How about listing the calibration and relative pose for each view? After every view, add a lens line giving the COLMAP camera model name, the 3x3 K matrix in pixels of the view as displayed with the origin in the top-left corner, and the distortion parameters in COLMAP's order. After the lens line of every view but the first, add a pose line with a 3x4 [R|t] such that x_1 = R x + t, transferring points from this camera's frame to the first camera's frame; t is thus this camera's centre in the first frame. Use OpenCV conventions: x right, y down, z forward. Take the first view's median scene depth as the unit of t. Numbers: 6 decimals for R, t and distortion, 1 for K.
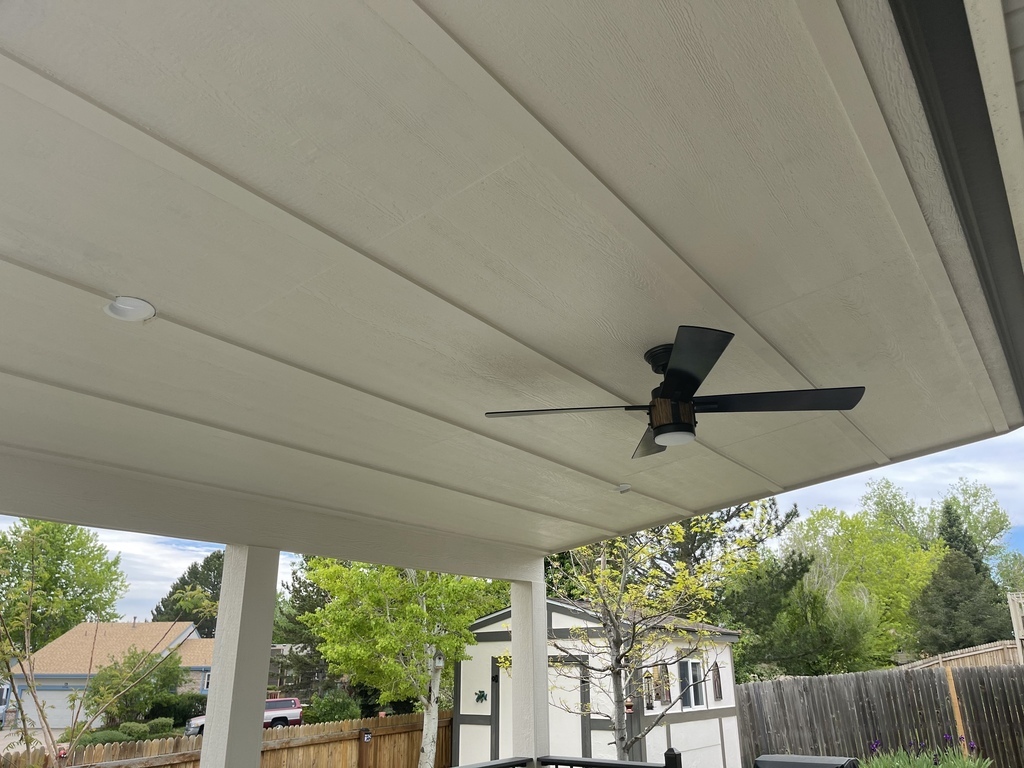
lens RADIAL K [[777.6, 0, 515.9], [0, 777.6, 388.1], [0, 0, 1]] dist [0.079940, -0.123884]
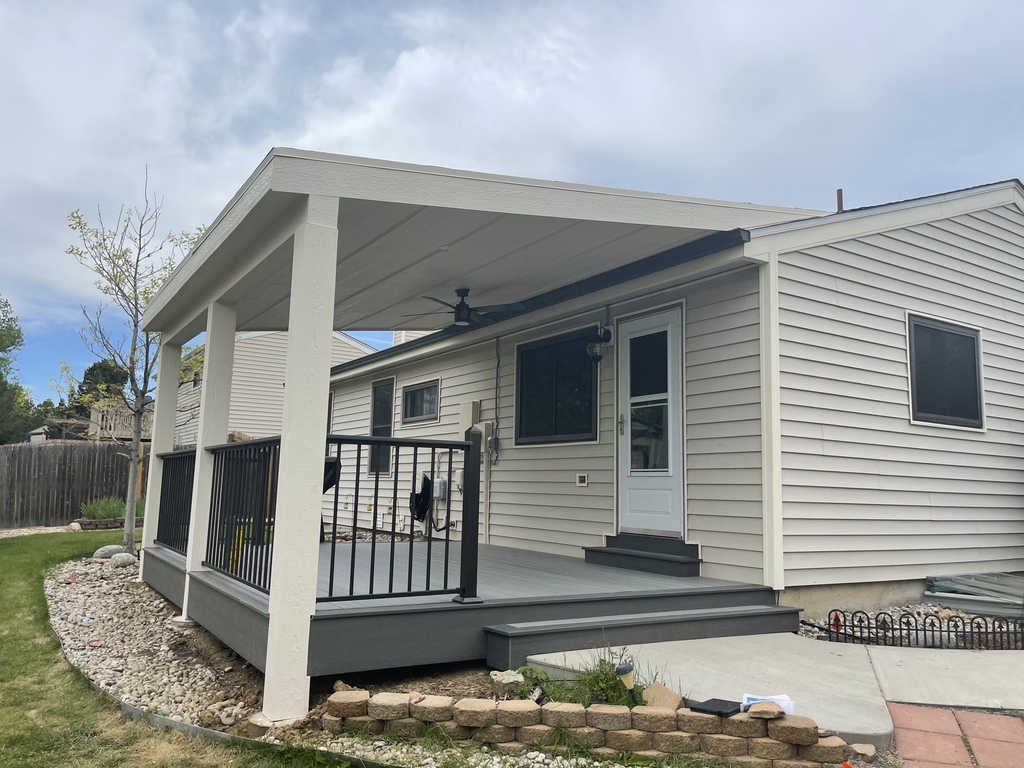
lens RADIAL K [[777.5, 0, 512.0], [0, 777.5, 384.0], [0, 0, 1]] dist [0.080820, -0.264988]
pose [[0.373692, 0.142011, 0.916617, -0.510440], [-0.339248, 0.940668, -0.007430, 0.051206], [-0.863287, -0.308184, 0.399697, -0.074703]]
